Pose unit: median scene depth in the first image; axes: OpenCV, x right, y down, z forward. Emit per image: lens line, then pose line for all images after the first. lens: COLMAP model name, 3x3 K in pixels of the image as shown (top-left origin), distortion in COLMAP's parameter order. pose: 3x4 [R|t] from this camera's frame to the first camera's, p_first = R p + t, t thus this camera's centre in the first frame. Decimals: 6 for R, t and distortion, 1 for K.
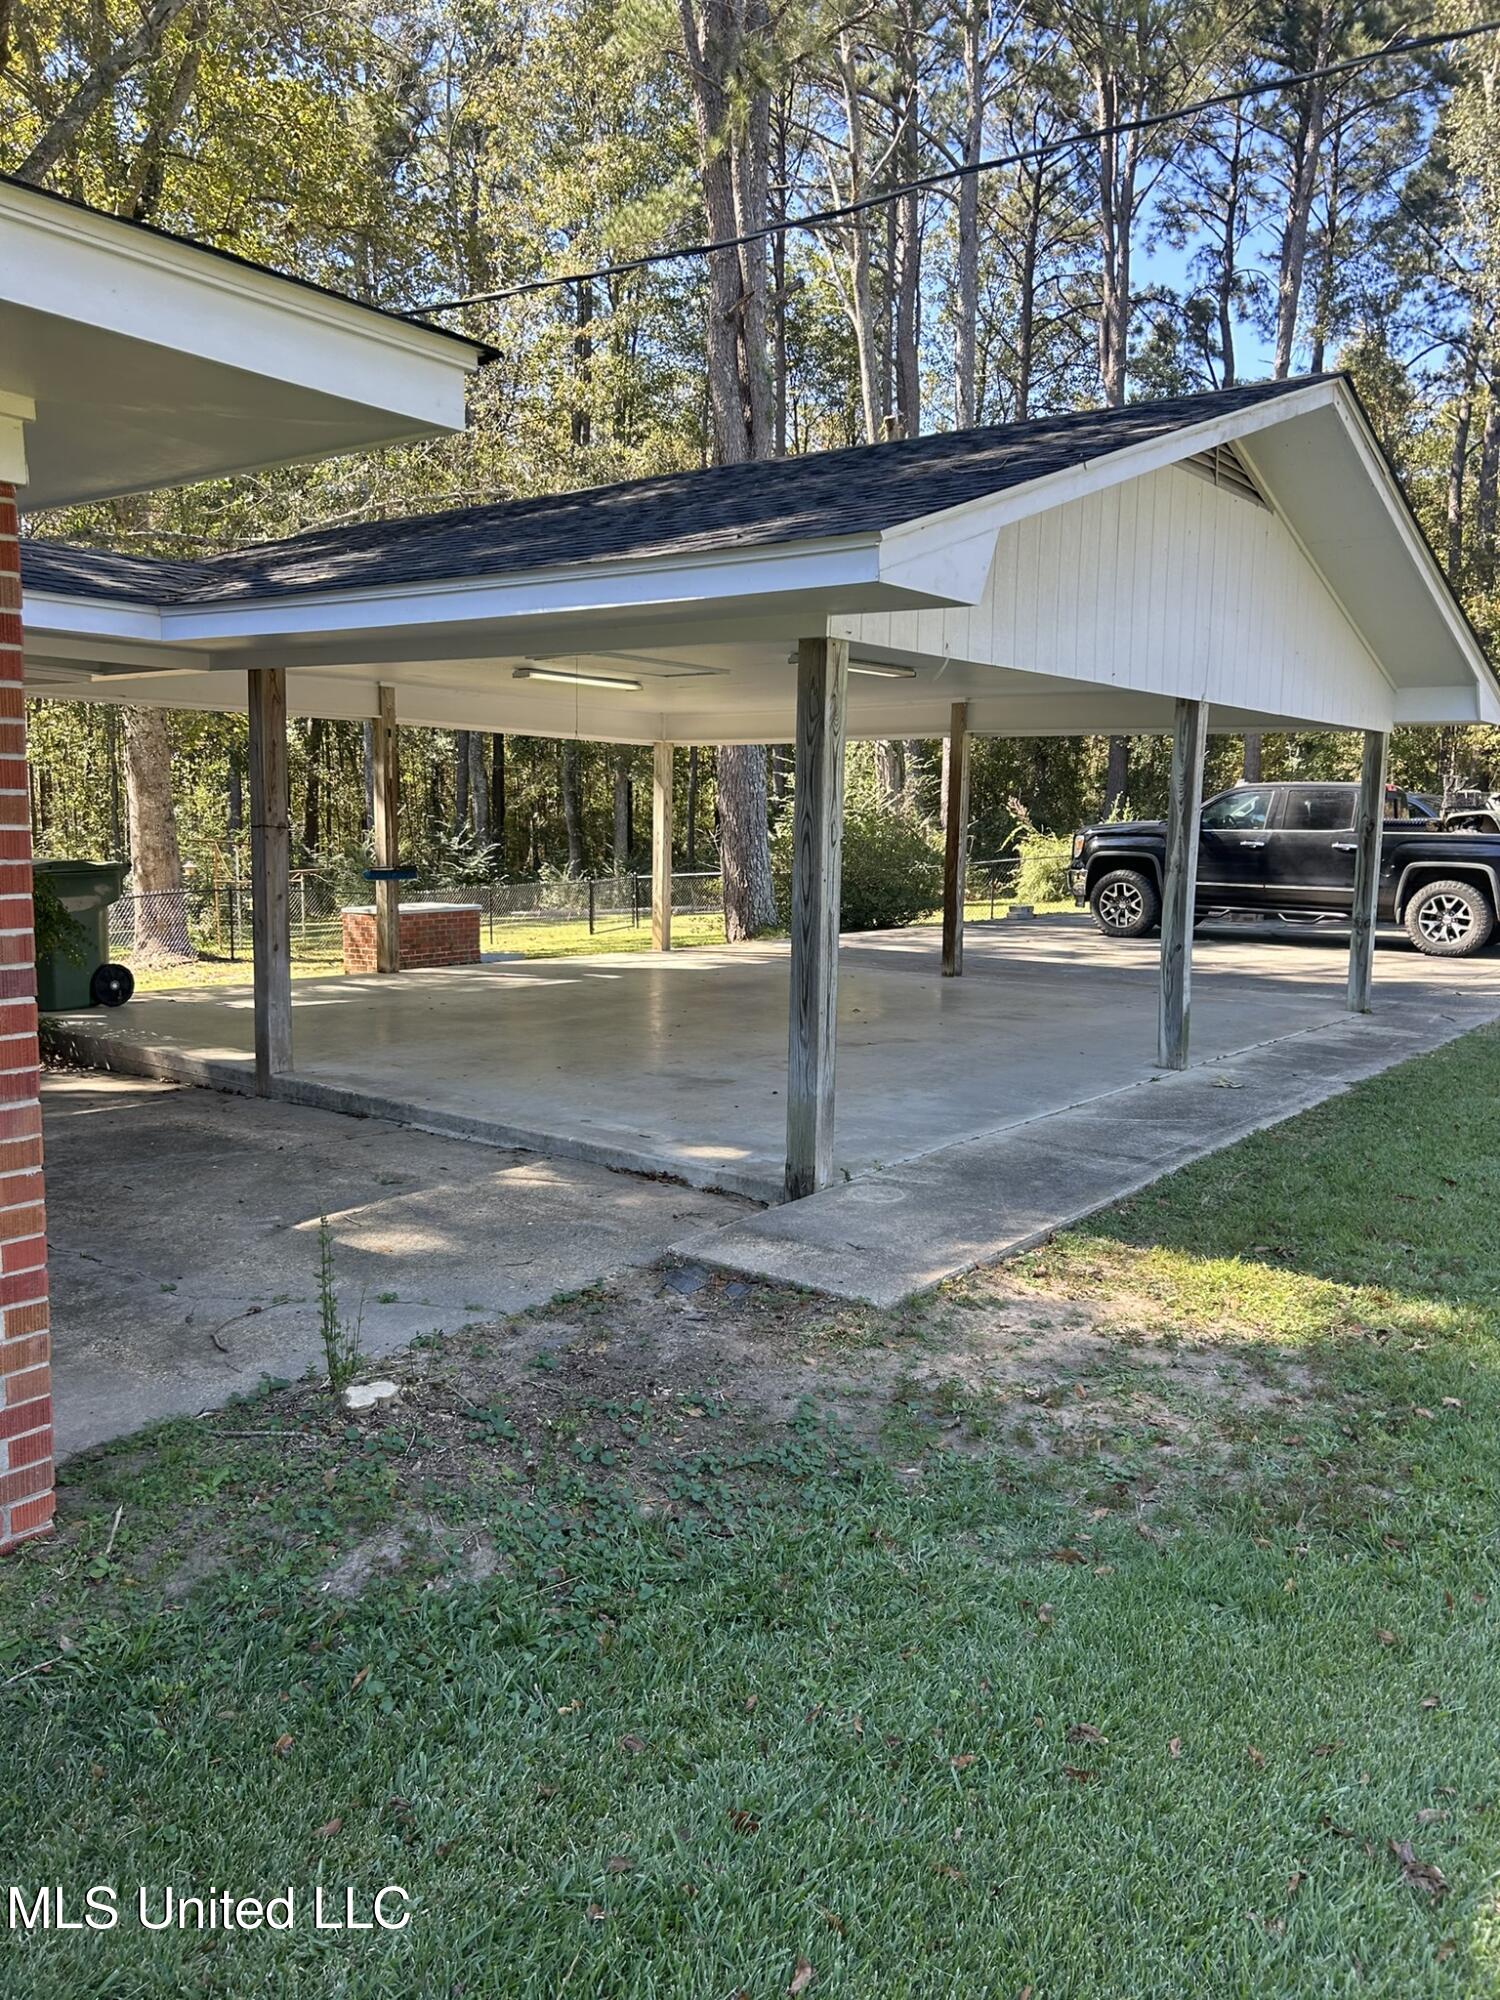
lens RADIAL K [[1520.3, 0, 751.6], [0, 1520.3, 997.6], [0, 0, 1]] dist [0.012271, -0.001033]
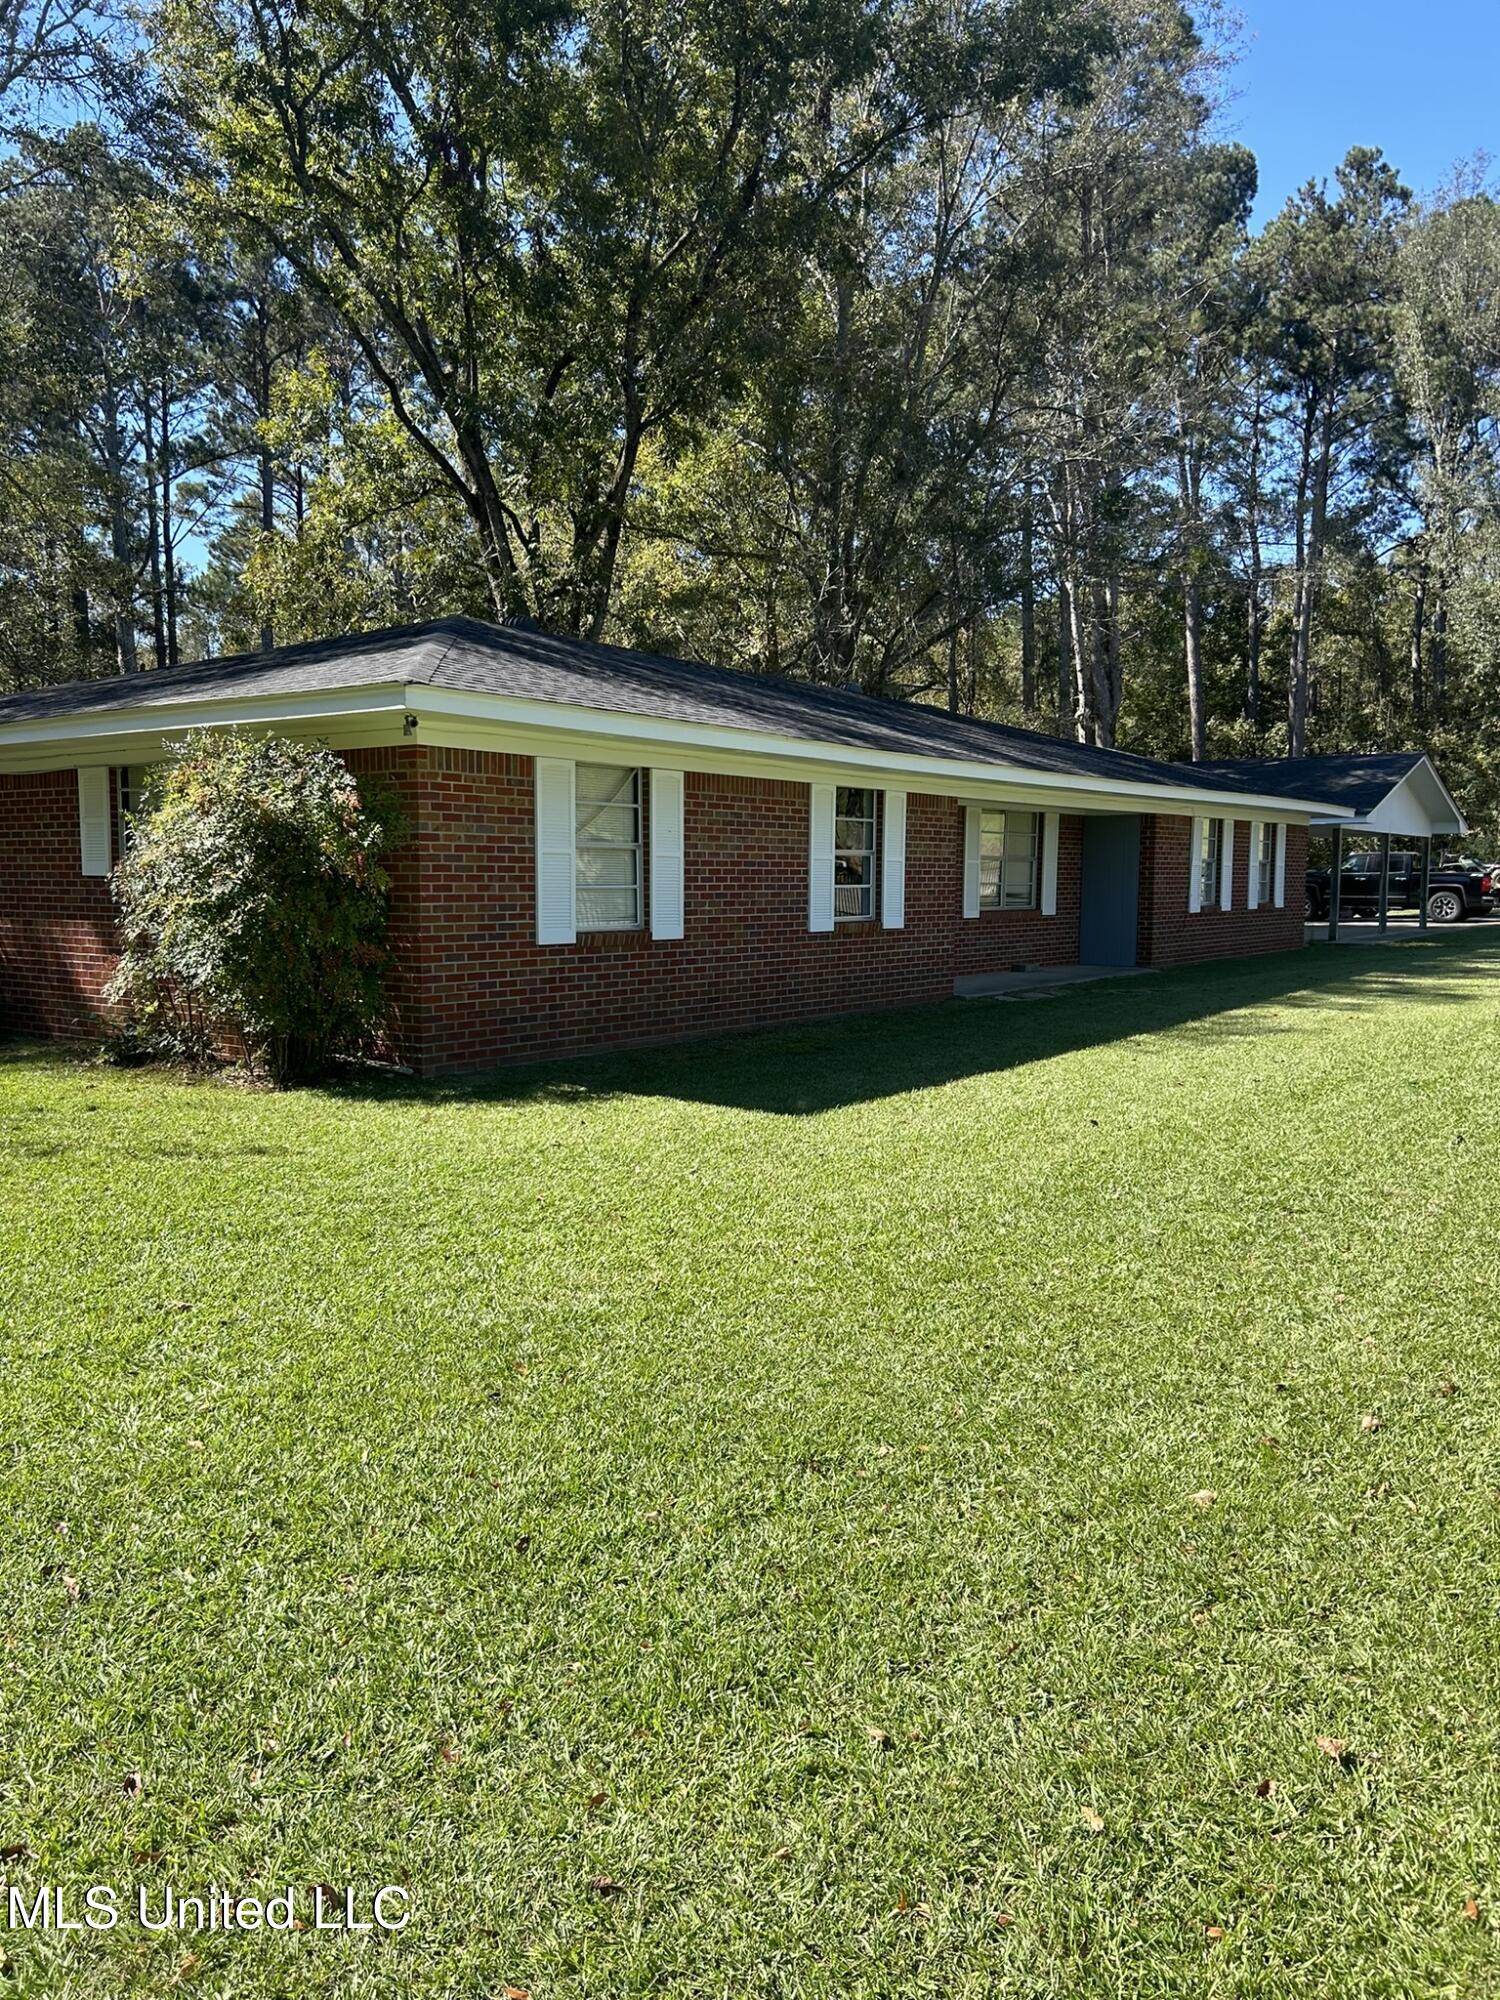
lens RADIAL K [[1520.3, 0, 747.9], [0, 1520.3, 1004.7], [0, 0, 1]] dist [0.012271, -0.001033]
pose [[0.999620, -0.010312, 0.025557, -0.463434], [0.011338, 0.999122, -0.040343, 0.121177], [-0.025119, 0.040618, 0.998859, -0.901039]]
